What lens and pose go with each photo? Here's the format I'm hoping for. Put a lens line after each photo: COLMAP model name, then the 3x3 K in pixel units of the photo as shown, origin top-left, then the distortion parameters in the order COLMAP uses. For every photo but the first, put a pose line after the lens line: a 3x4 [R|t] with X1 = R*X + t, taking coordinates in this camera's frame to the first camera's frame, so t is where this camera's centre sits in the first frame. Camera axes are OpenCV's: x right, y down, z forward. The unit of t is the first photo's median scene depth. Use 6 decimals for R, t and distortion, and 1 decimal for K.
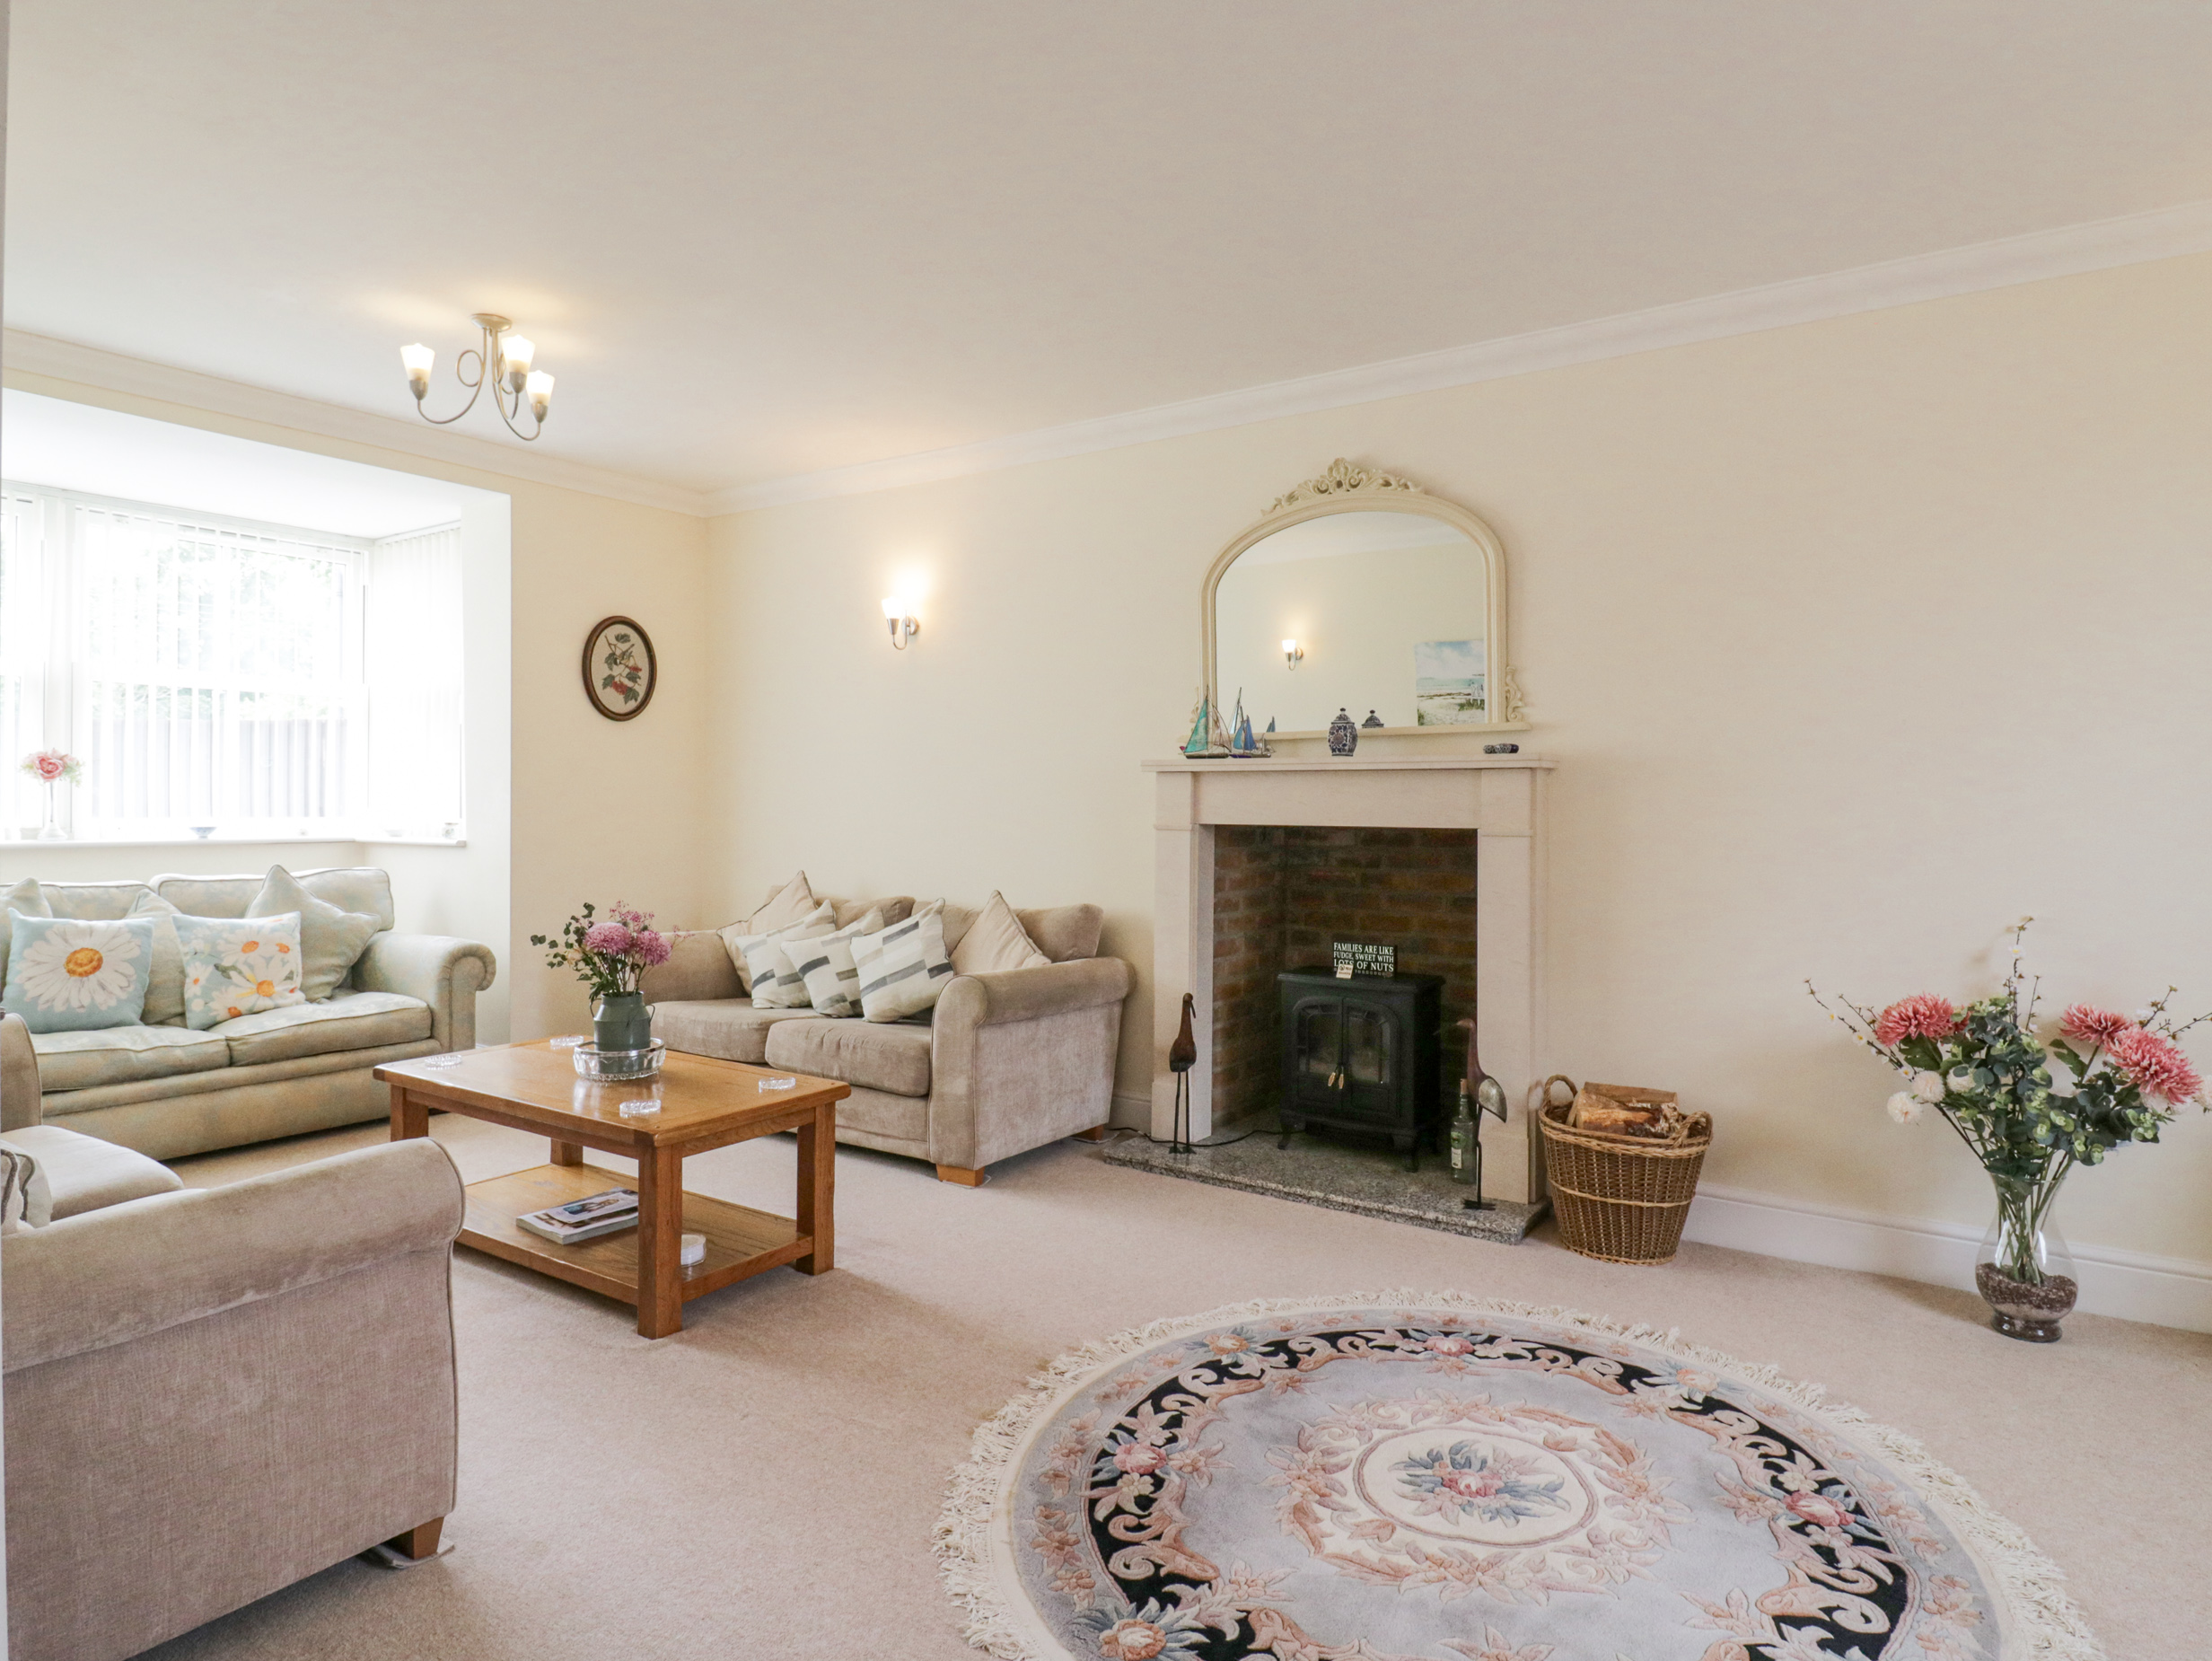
lens RADIAL K [[1263.0, 0, 1118.7], [0, 1263.0, 822.9], [0, 0, 1]] dist [-0.006777, -0.005381]
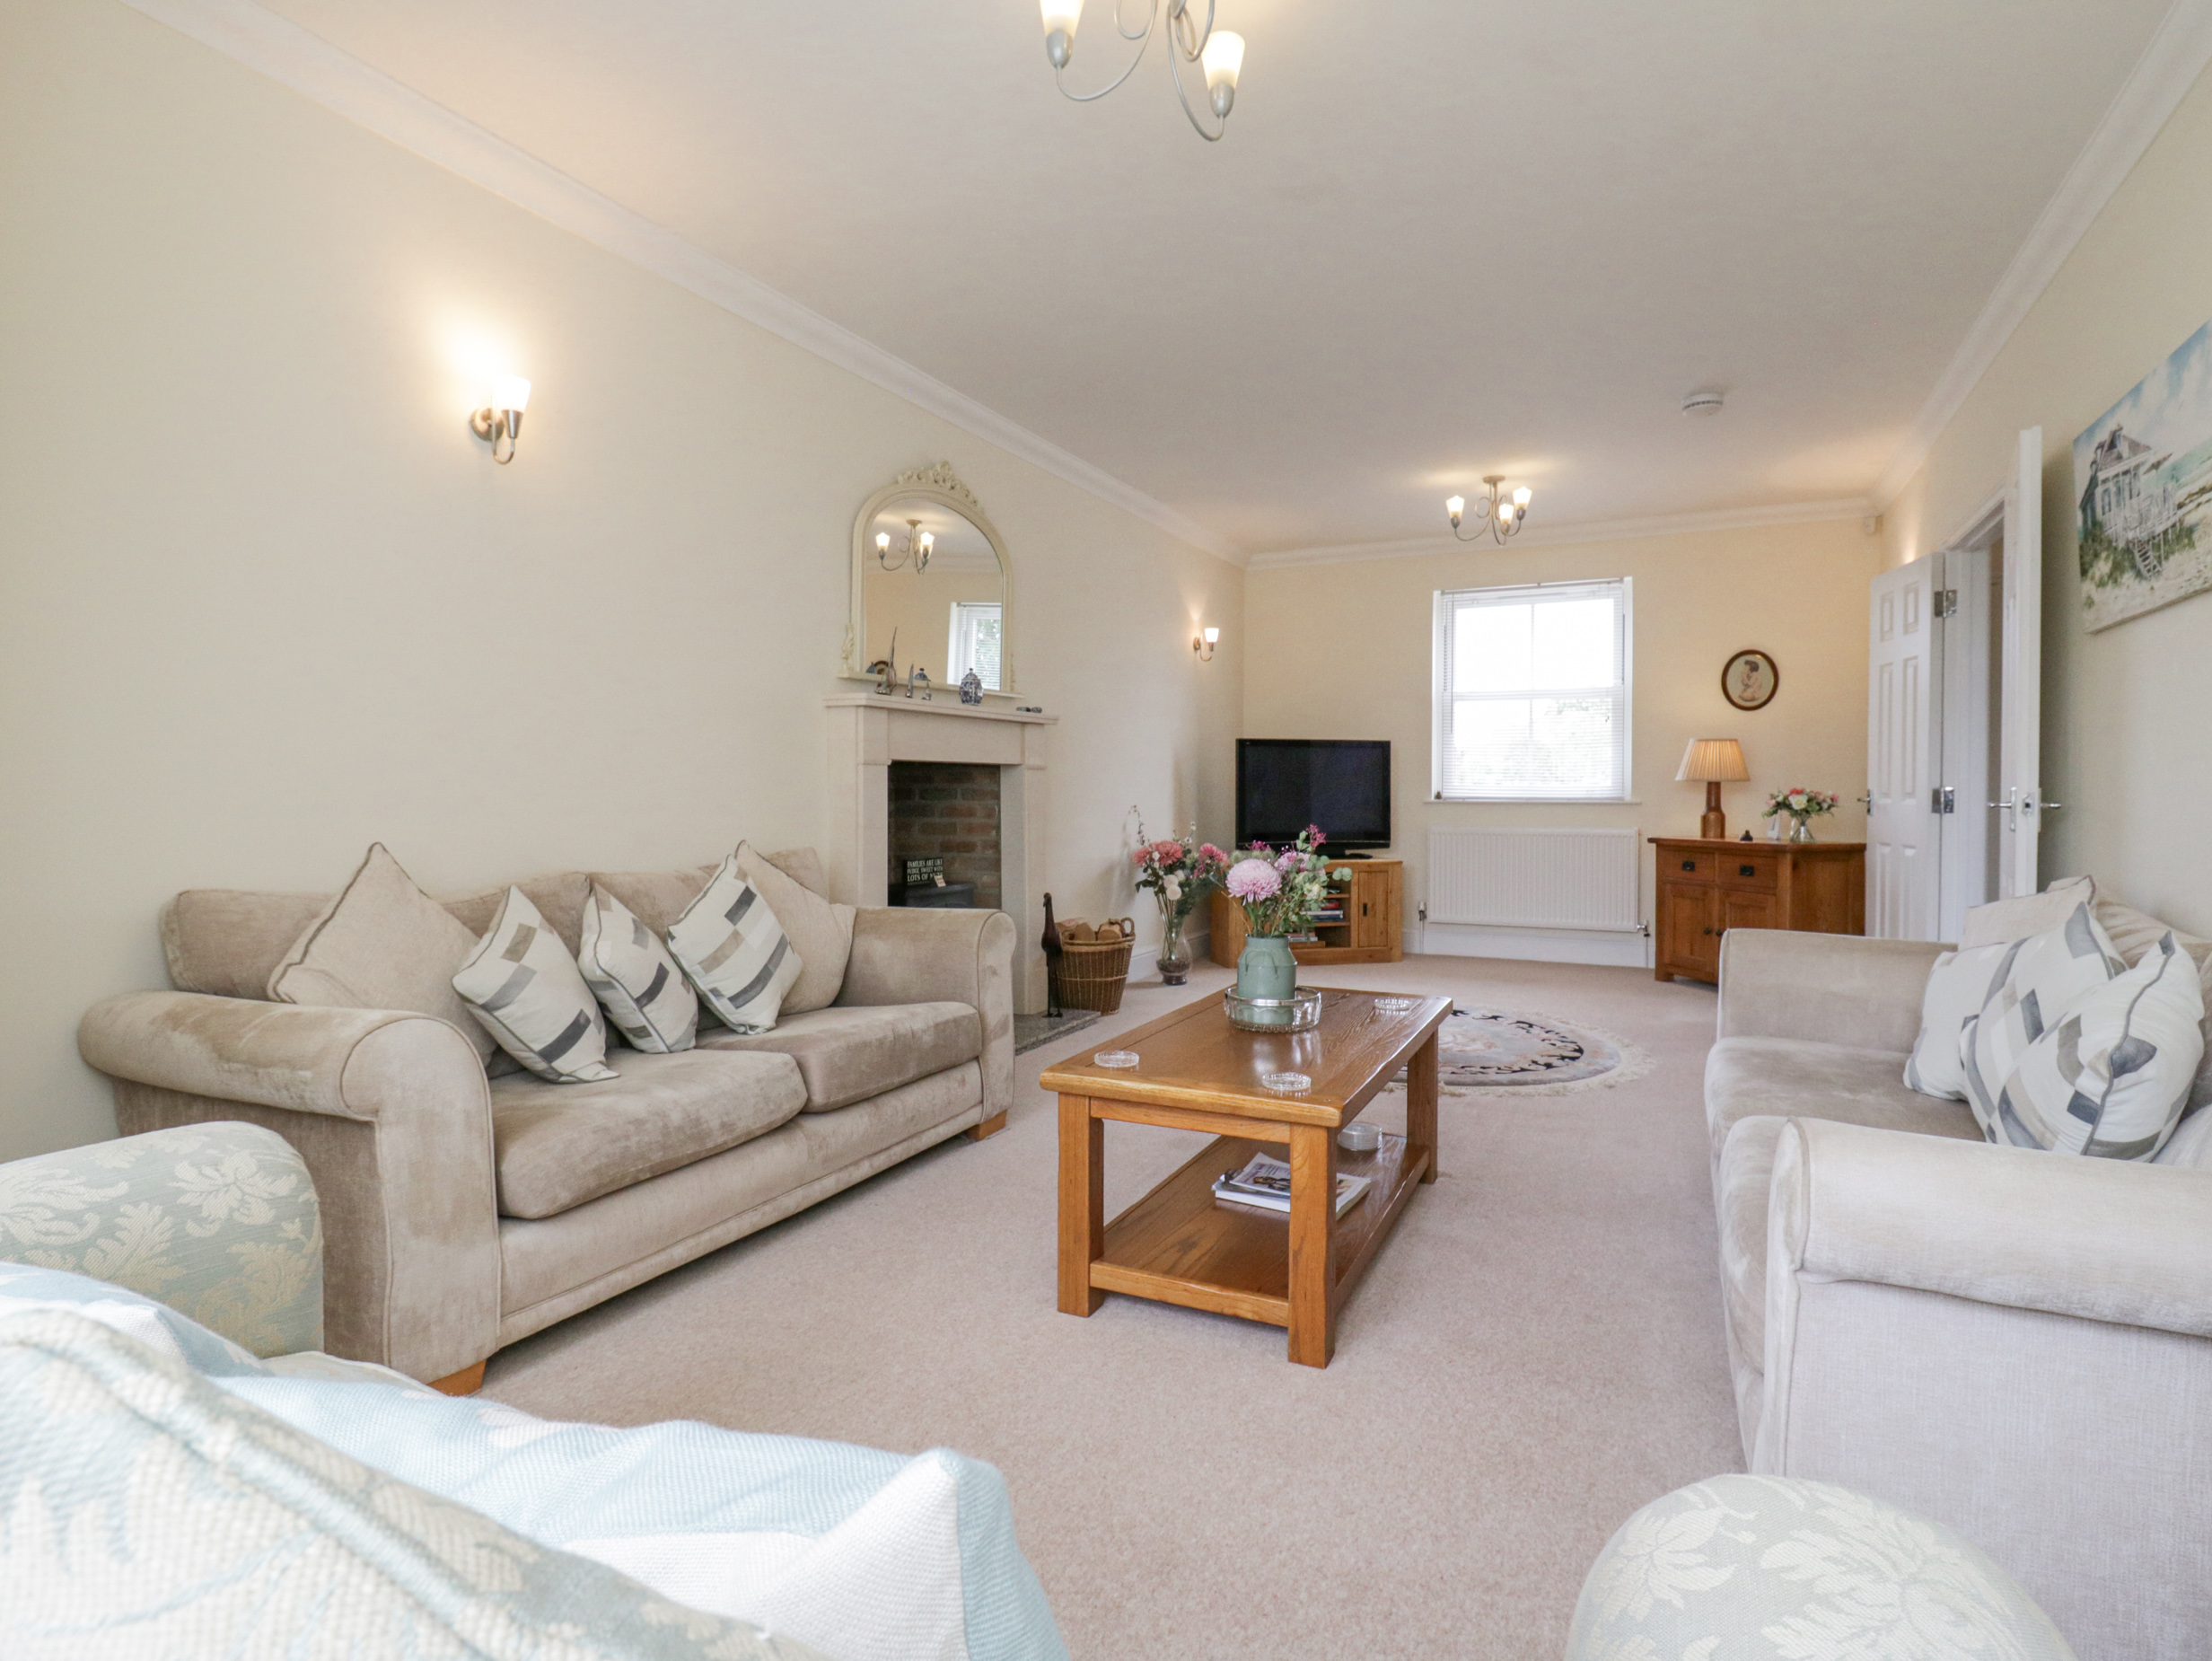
lens RADIAL K [[1144.1, 0, 1105.1], [0, 1144.1, 818.8], [0, 0, 1]] dist [-0.004690, -0.012172]
pose [[-0.143976, -0.031626, 0.989076, -0.978132], [0.014169, 0.999321, 0.034016, 0.023046], [-0.989480, 0.018912, -0.143430, 1.041976]]
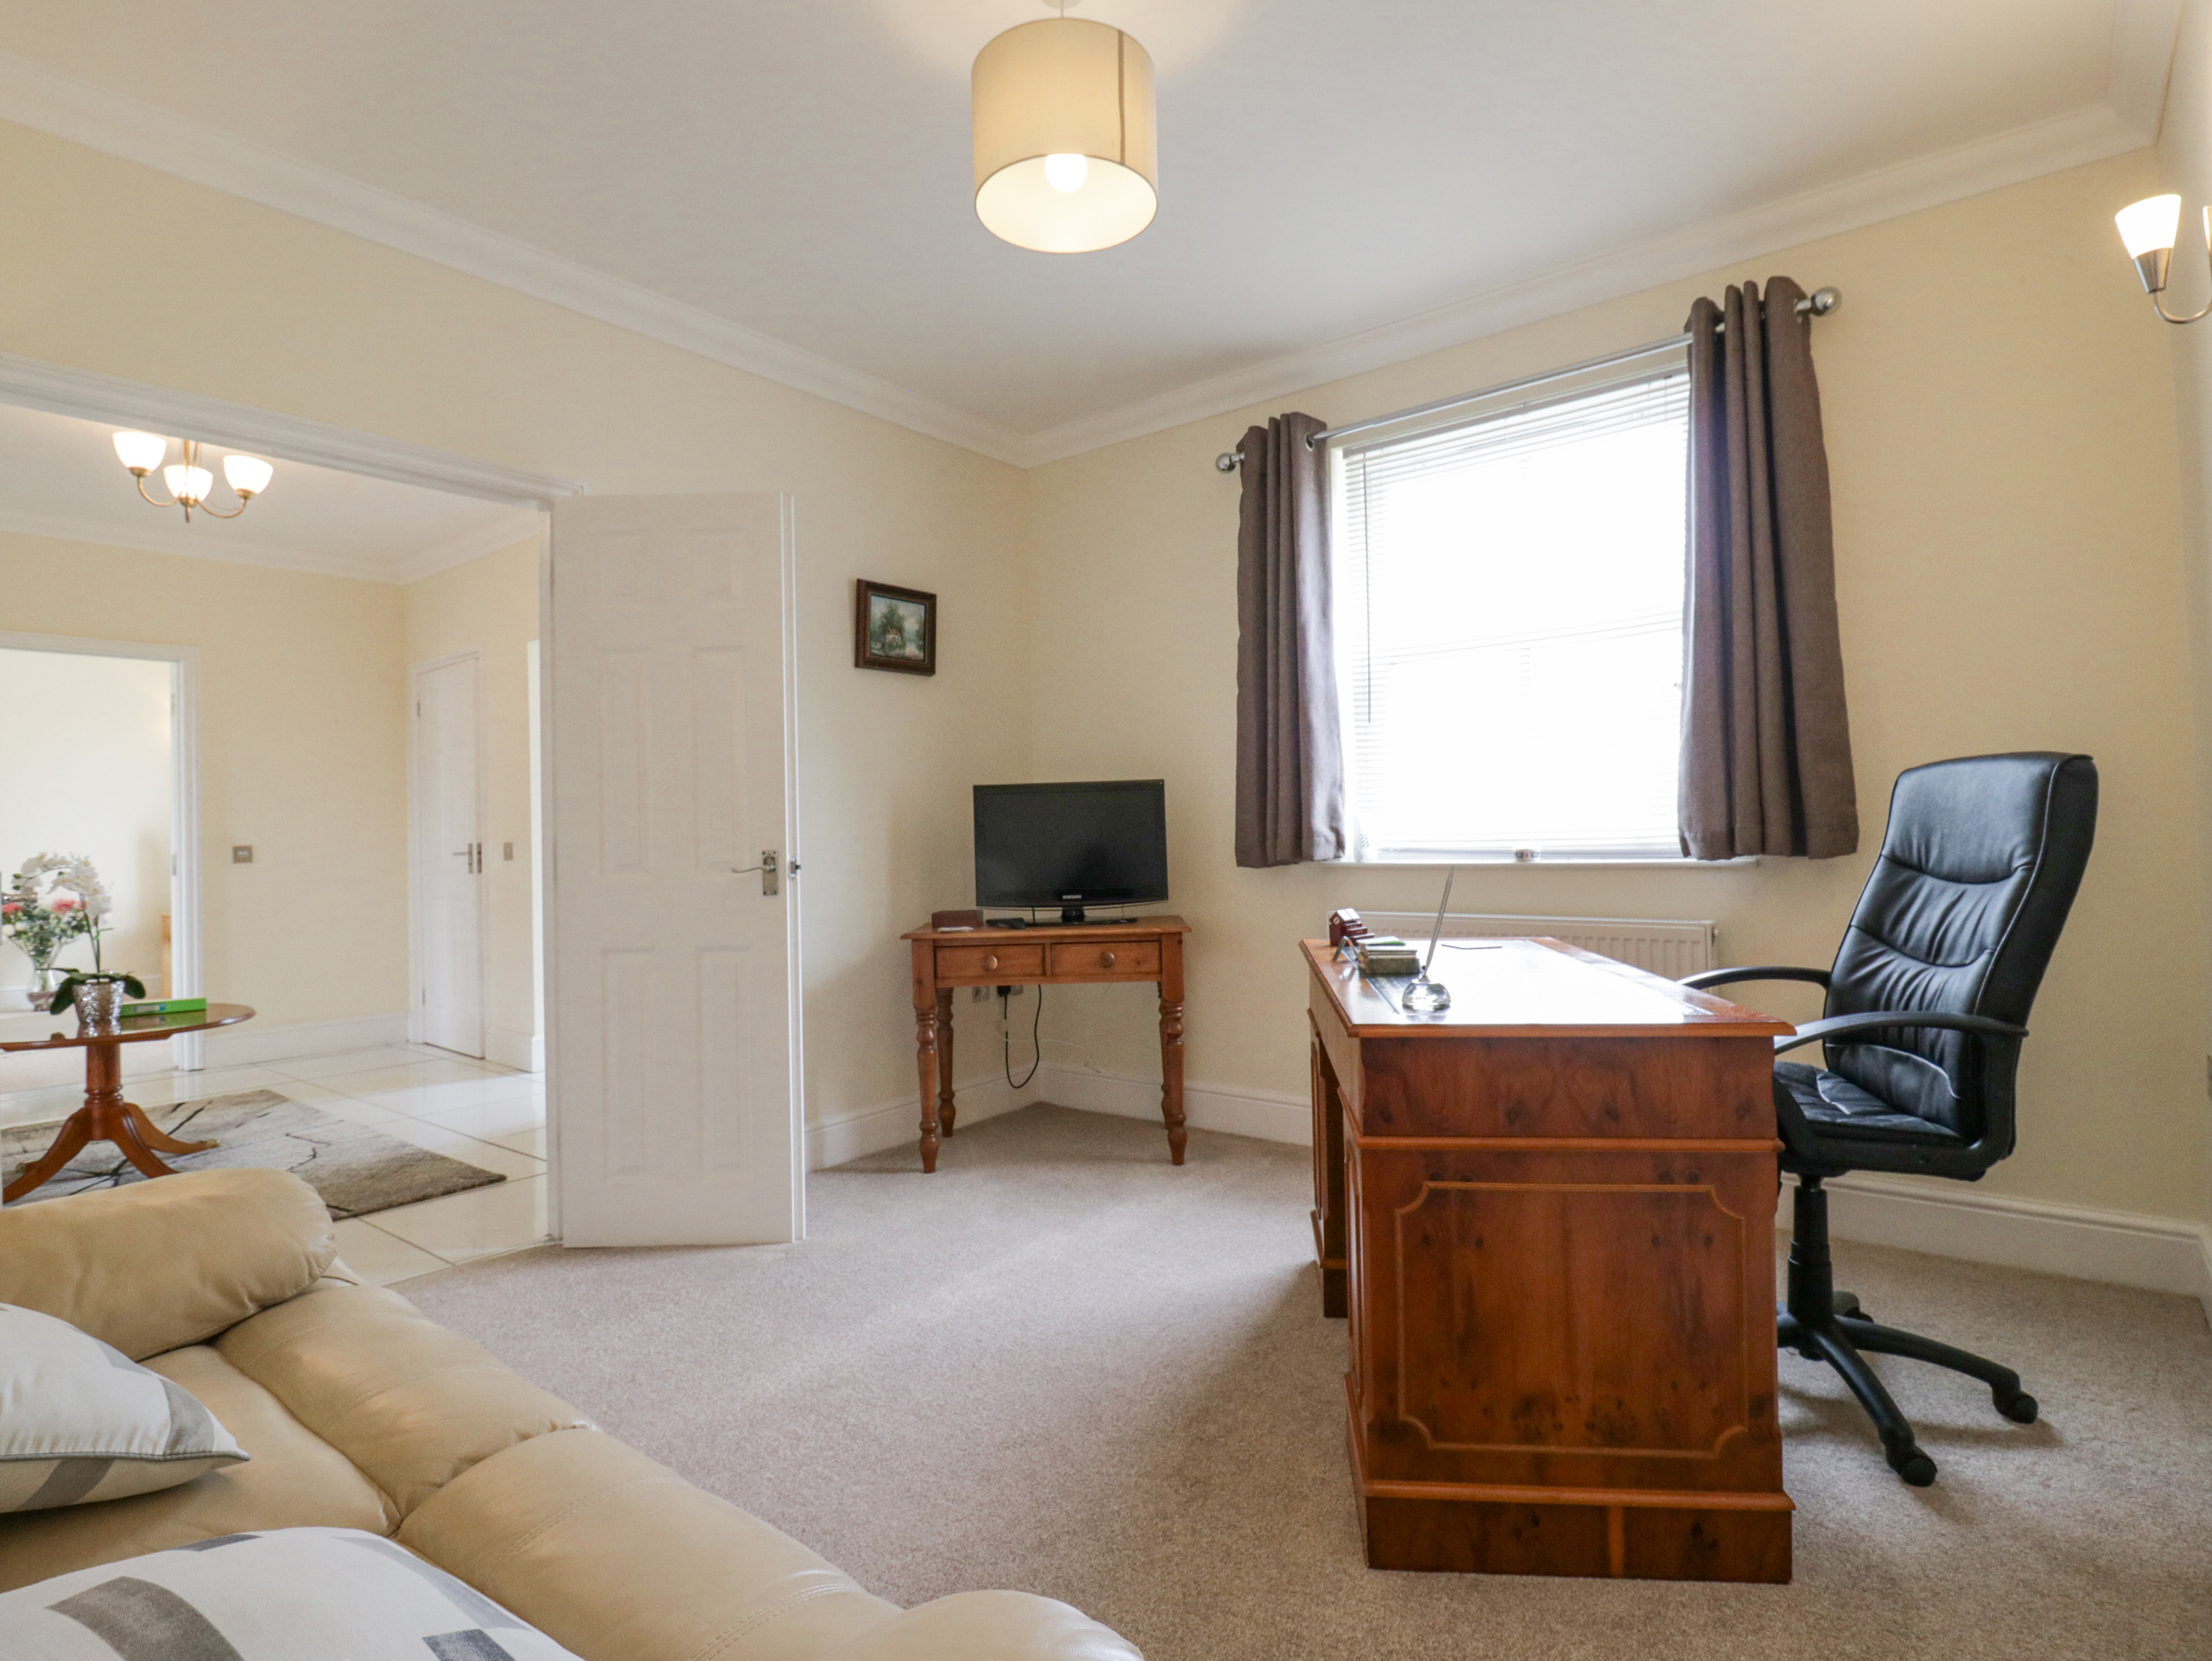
lens RADIAL K [[1144.1, 0, 1112.9], [0, 1144.1, 811.1], [0, 0, 1]] dist [-0.004690, -0.012172]
pose [[0.064895, 0.009699, 0.997845, -1.275763], [0.035675, 0.999291, -0.012033, 0.045977], [-0.997254, 0.036379, 0.064503, -1.220850]]
